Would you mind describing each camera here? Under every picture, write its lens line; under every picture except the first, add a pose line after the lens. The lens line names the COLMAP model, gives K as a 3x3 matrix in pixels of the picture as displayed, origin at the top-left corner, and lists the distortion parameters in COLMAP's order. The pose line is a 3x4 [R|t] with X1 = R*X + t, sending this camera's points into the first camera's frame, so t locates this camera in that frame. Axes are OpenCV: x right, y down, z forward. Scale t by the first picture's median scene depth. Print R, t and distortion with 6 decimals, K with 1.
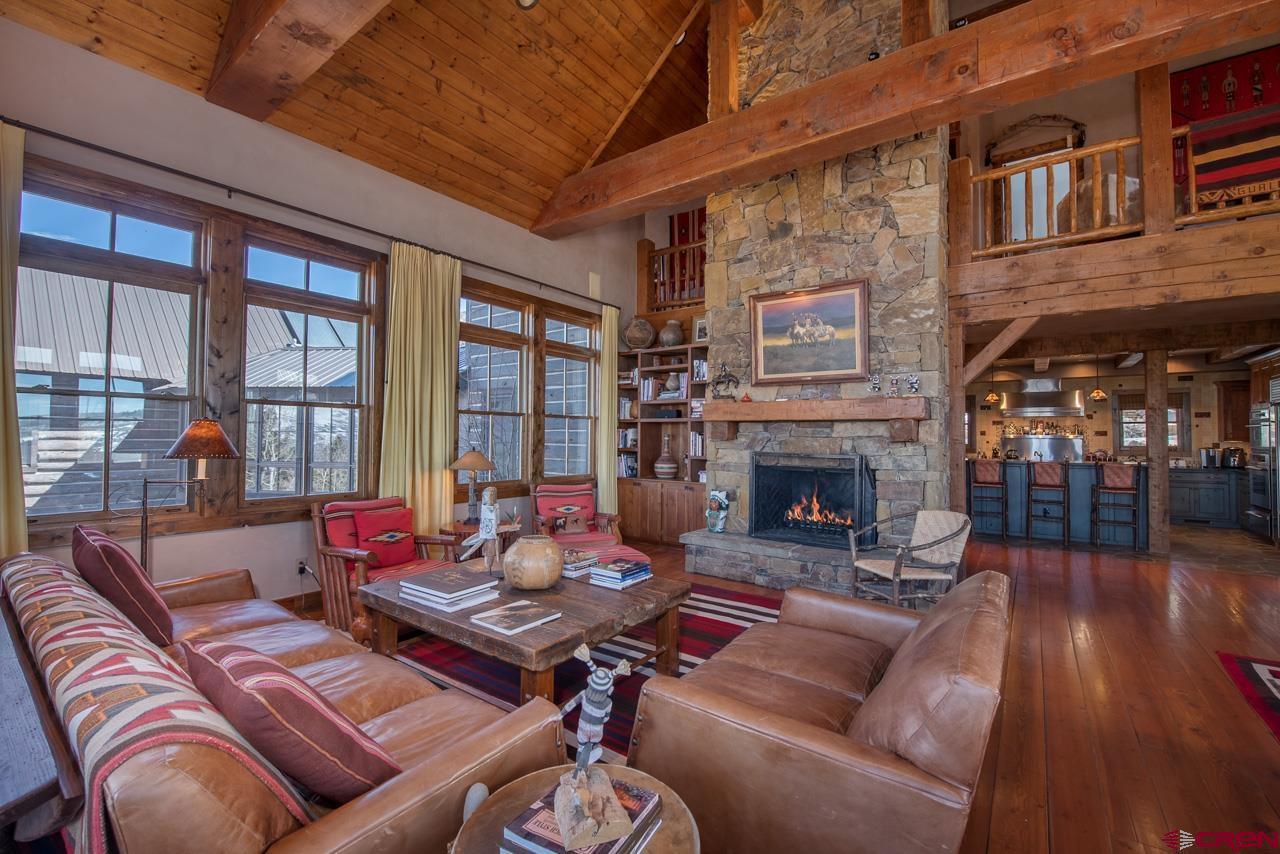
lens RADIAL K [[536.5, 0, 640.1], [0, 536.5, 422.5], [0, 0, 1]] dist [-0.014598, -0.000186]
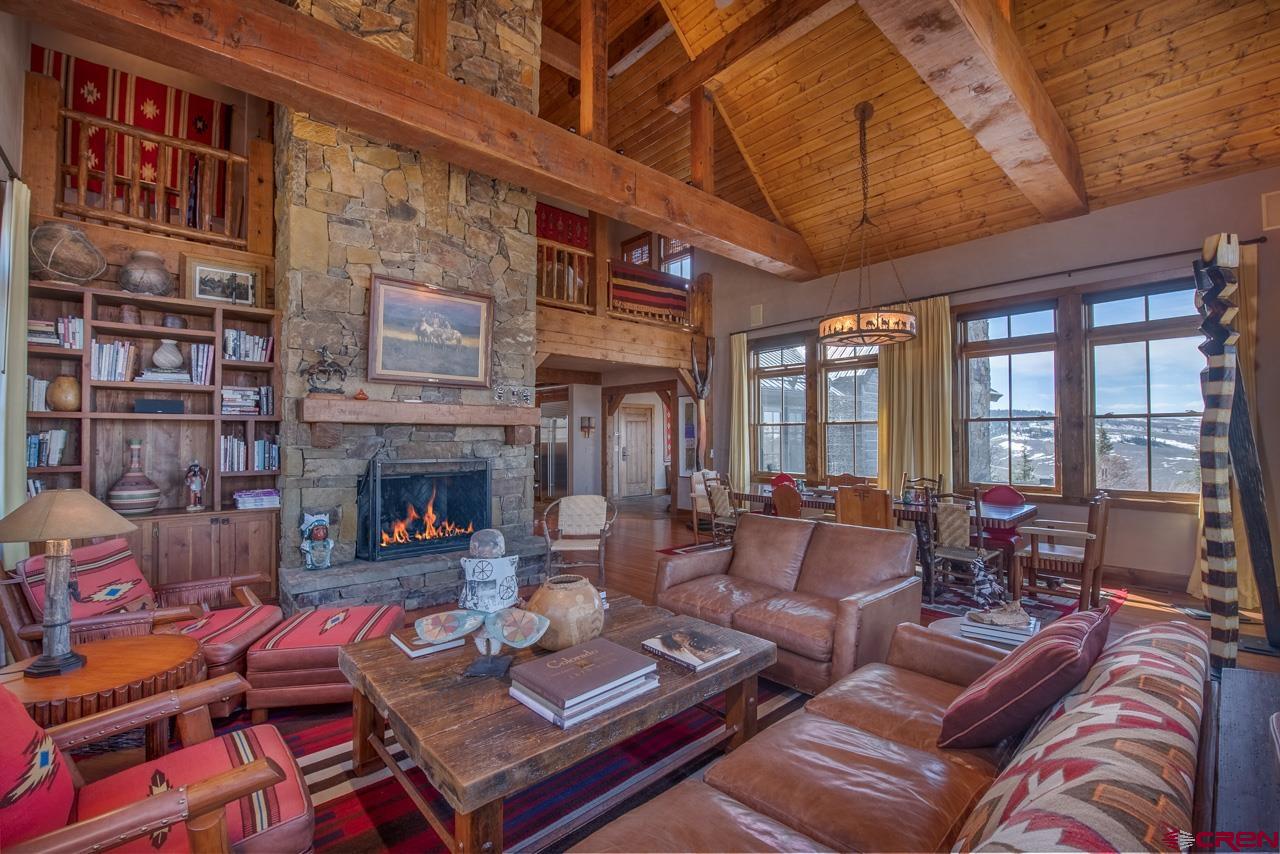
lens RADIAL K [[539.4, 0, 640.0], [0, 539.4, 427.0], [0, 0, 1]] dist [-0.014075, -0.000198]
pose [[0.199178, 0.010708, 0.979905, -0.534266], [-0.021108, 0.999755, -0.006634, -0.000406], [-0.979736, -0.019362, 0.199355, 0.427428]]
